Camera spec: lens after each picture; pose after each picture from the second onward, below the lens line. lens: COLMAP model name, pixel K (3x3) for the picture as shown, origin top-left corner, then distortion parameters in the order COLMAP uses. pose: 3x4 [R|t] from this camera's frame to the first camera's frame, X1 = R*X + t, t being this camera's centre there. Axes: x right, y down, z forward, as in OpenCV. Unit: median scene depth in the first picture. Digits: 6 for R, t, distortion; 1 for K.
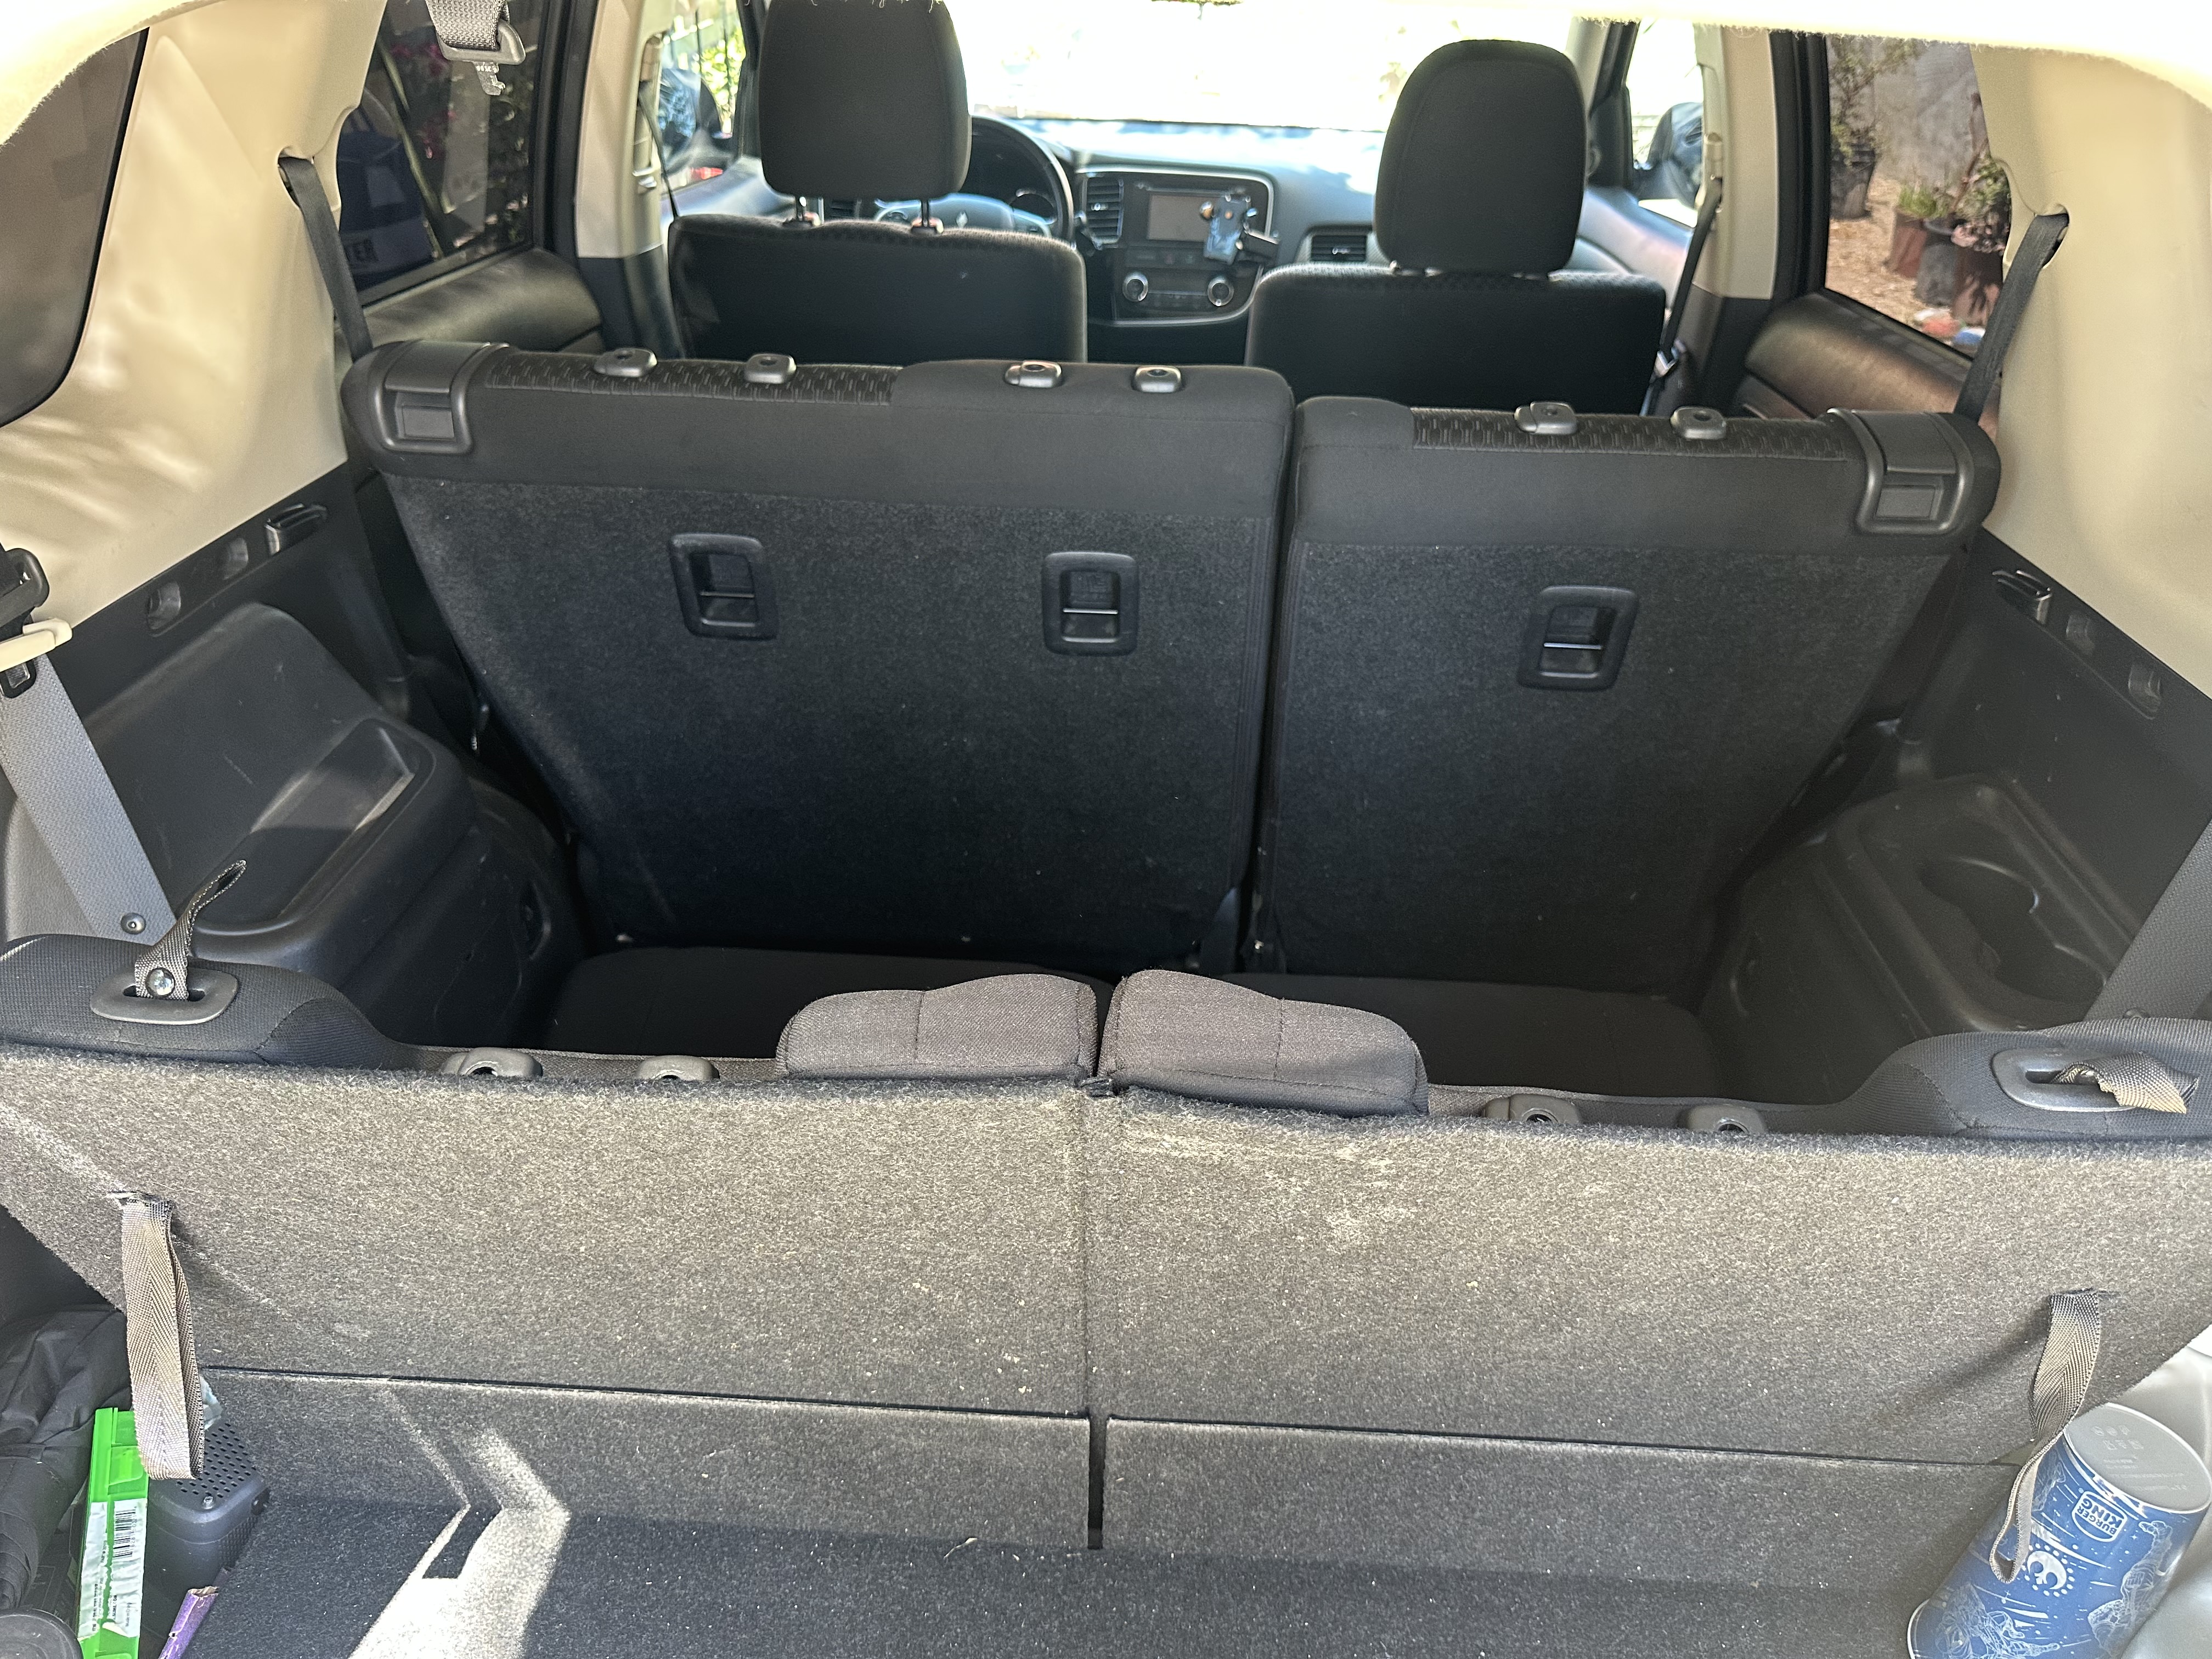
lens RADIAL K [[1635.8, 0, 1106.0], [0, 1635.8, 829.5], [0, 0, 1]] dist [-0.006871, -0.005820]
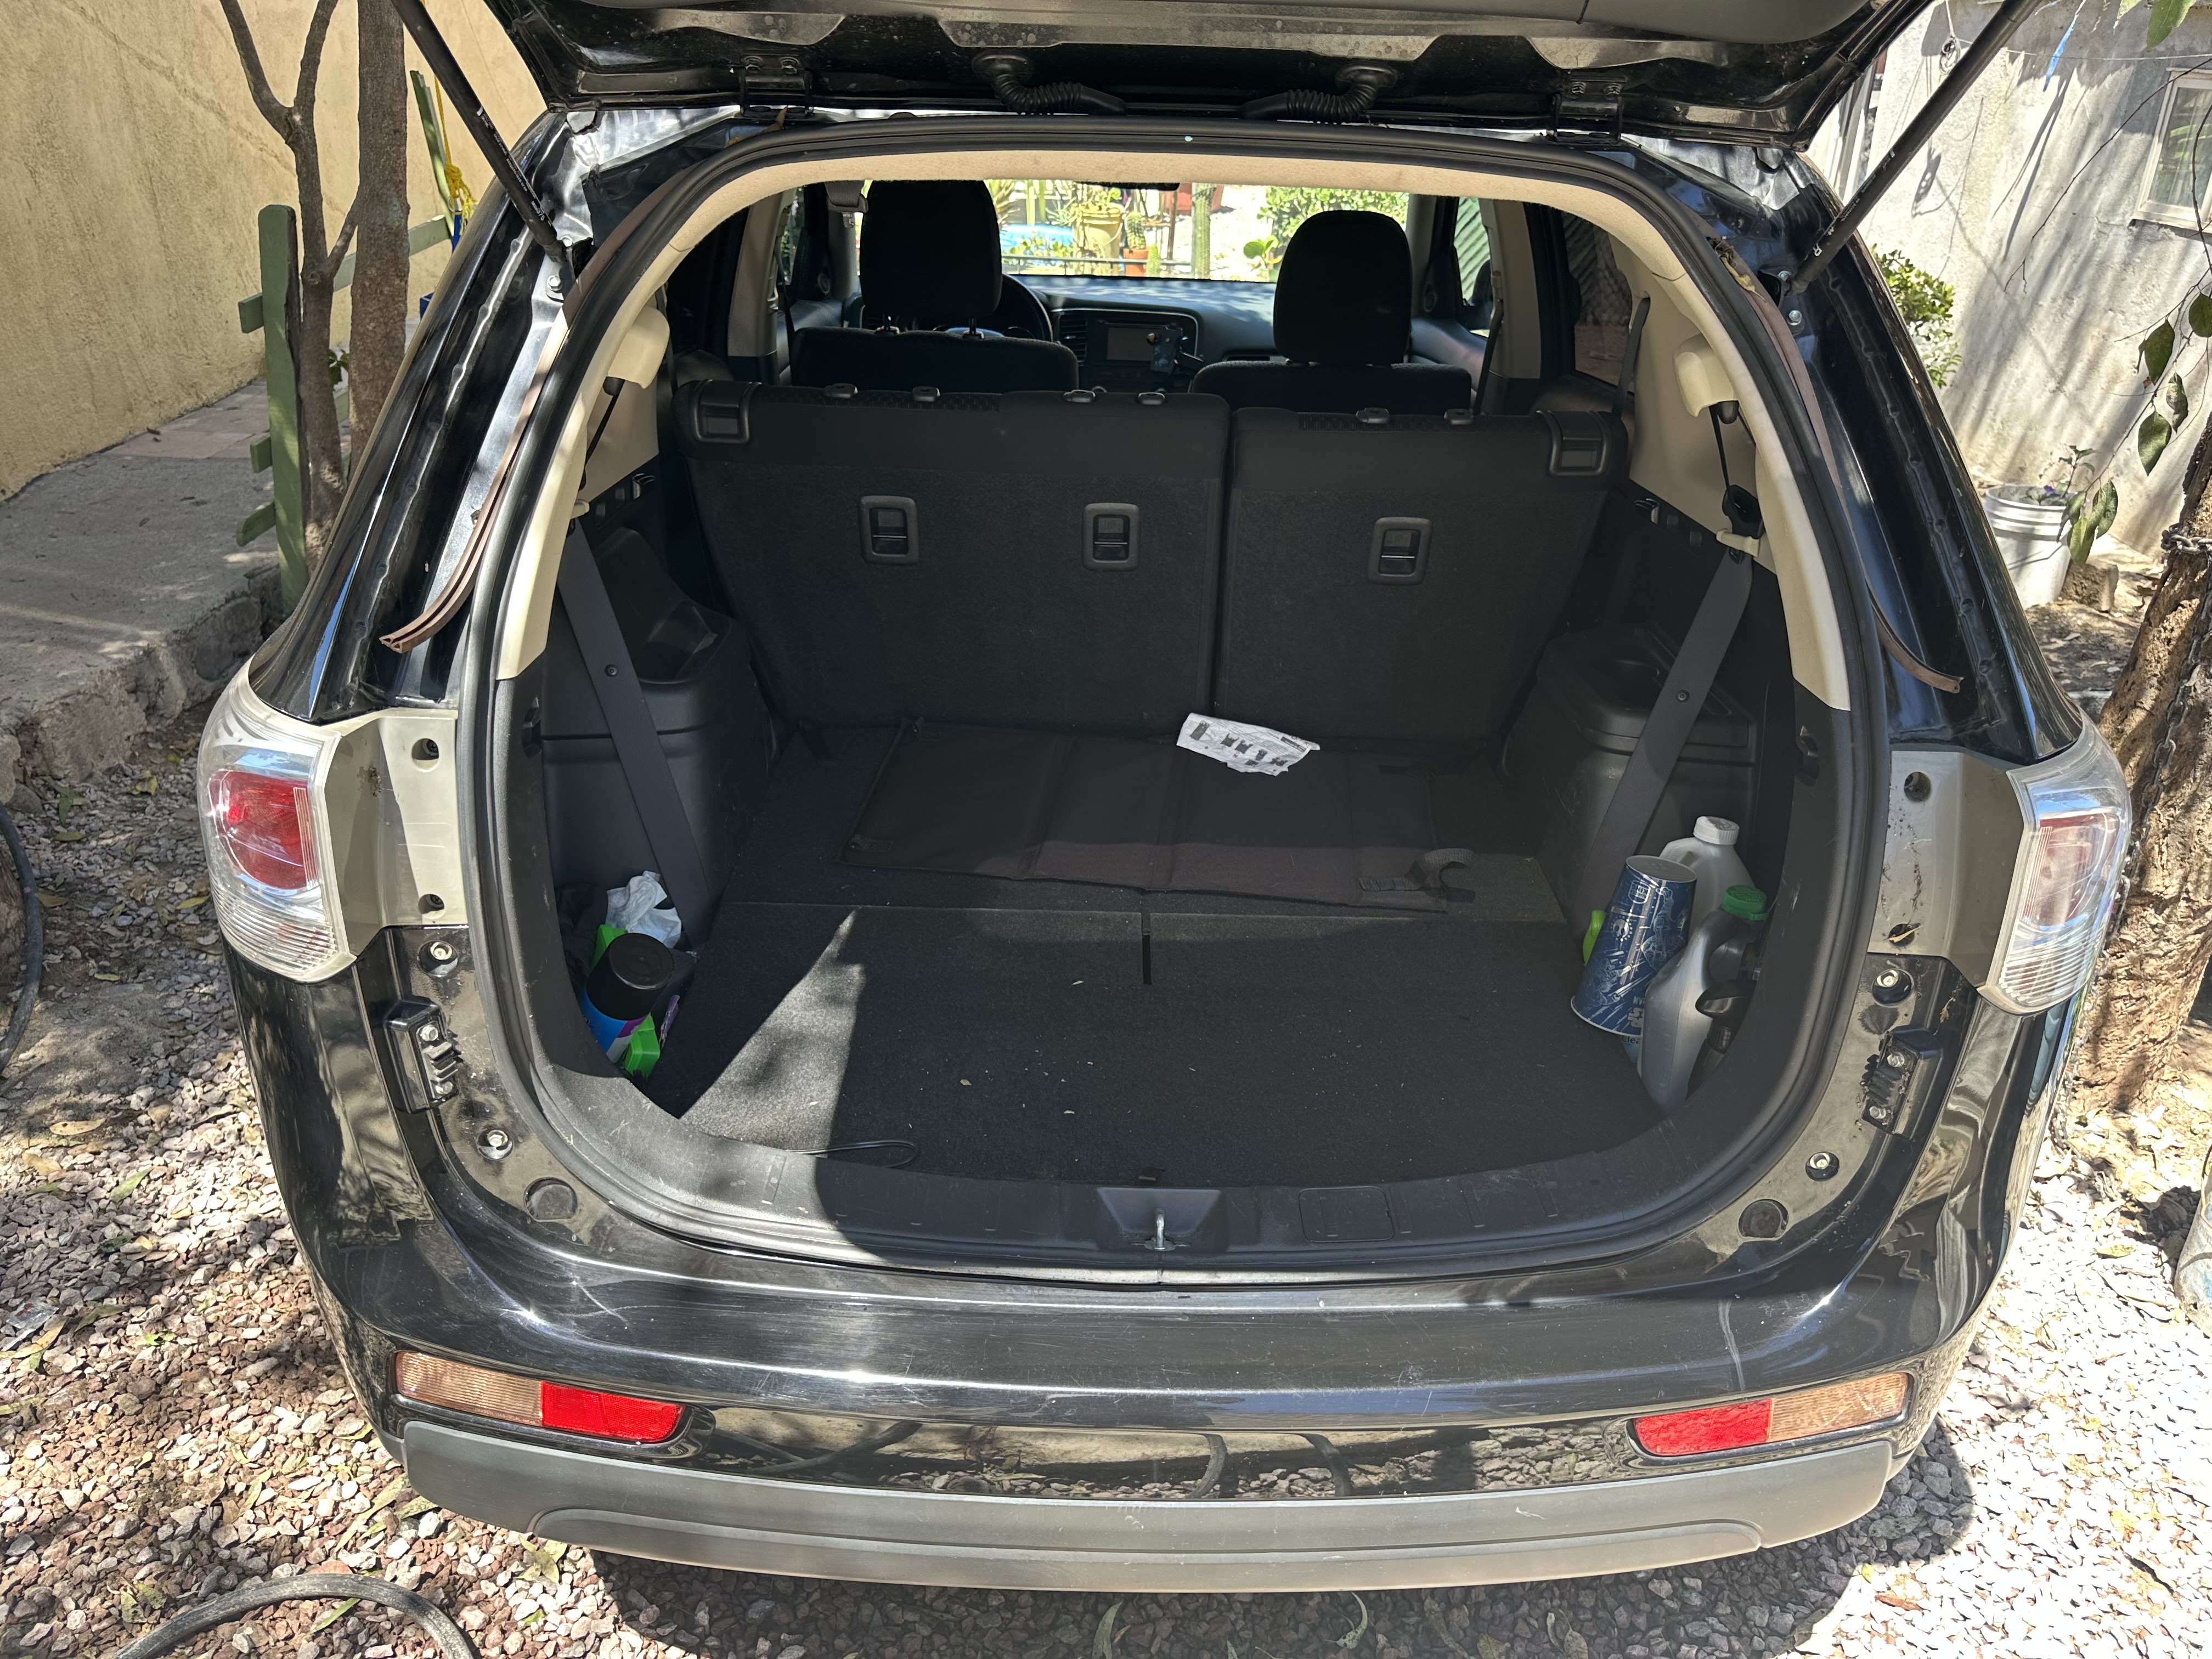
lens RADIAL K [[1572.3, 0, 1106.0], [0, 1572.3, 829.5], [0, 0, 1]] dist [0.037414, -0.035589]
pose [[0.998828, -0.017586, 0.045088, -0.094204], [0.021306, 0.996289, -0.083398, 0.299399], [-0.043454, 0.084261, 0.995496, -0.586493]]
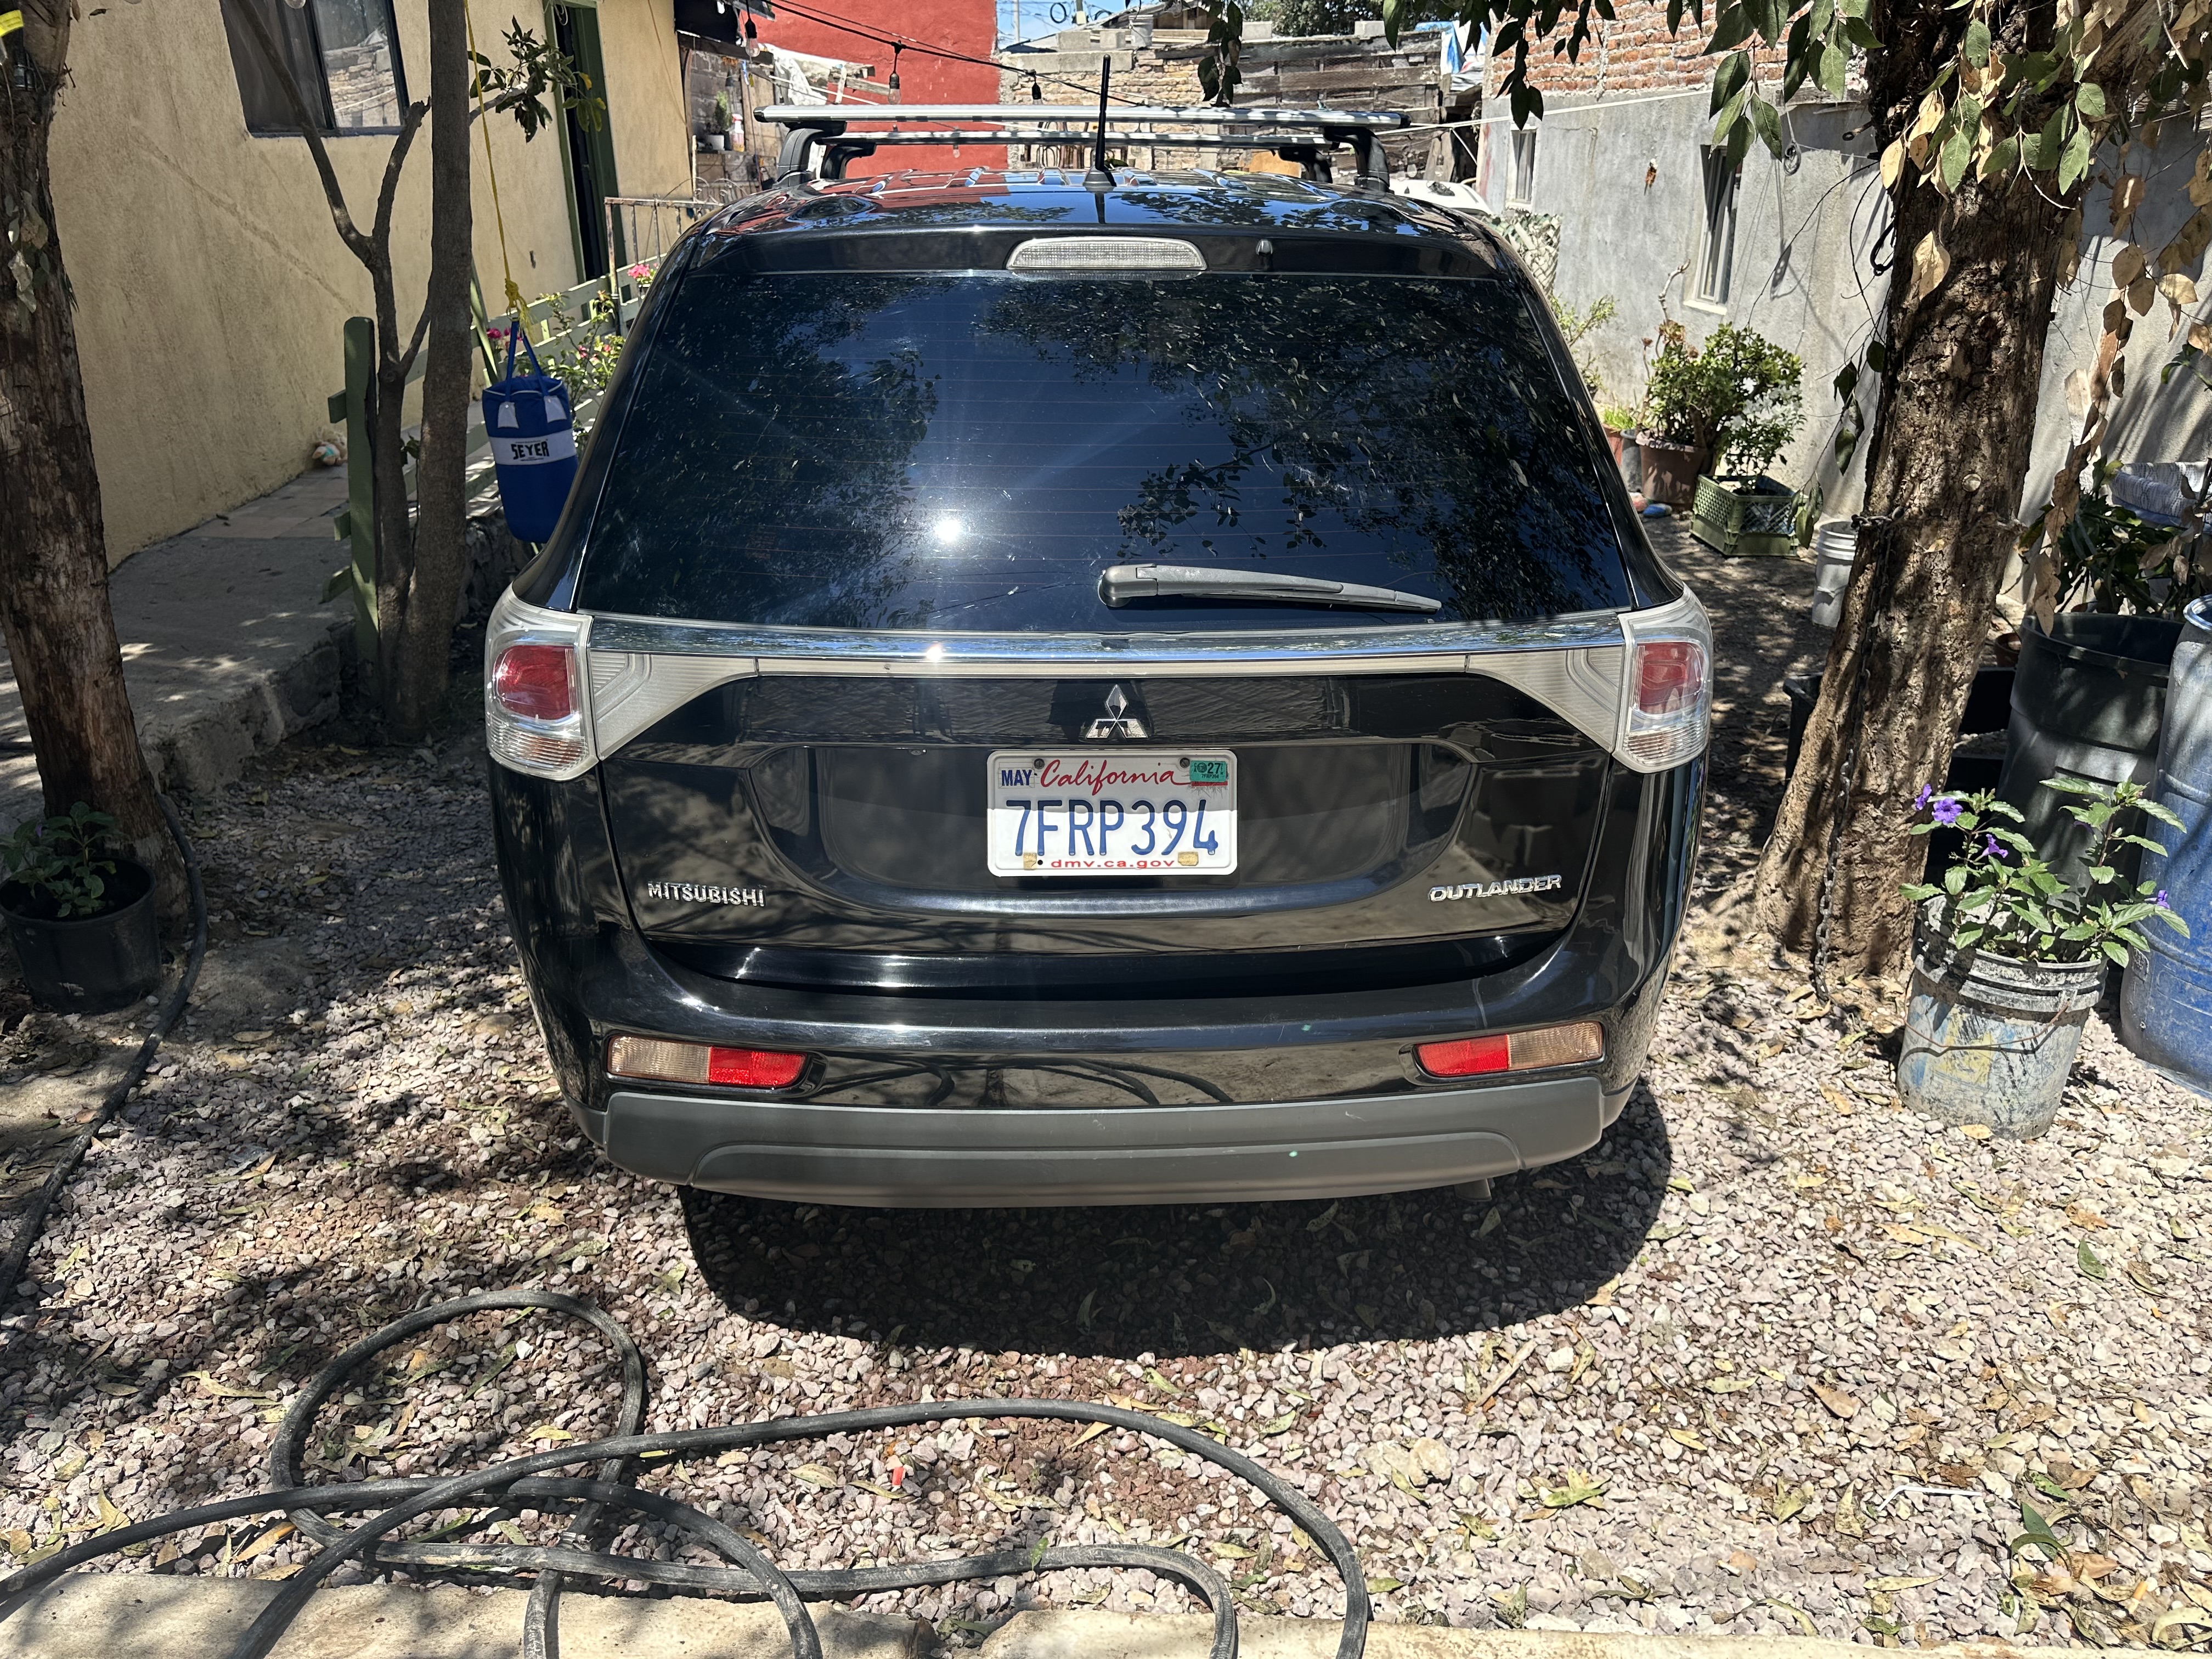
lens RADIAL K [[1572.3, 0, 1106.0], [0, 1572.3, 829.5], [0, 0, 1]] dist [0.037414, -0.035589]
pose [[0.996659, -0.045327, 0.067950, -0.123418], [0.054601, 0.988428, -0.141527, 0.599008], [-0.060748, 0.144764, 0.987600, -1.130300]]
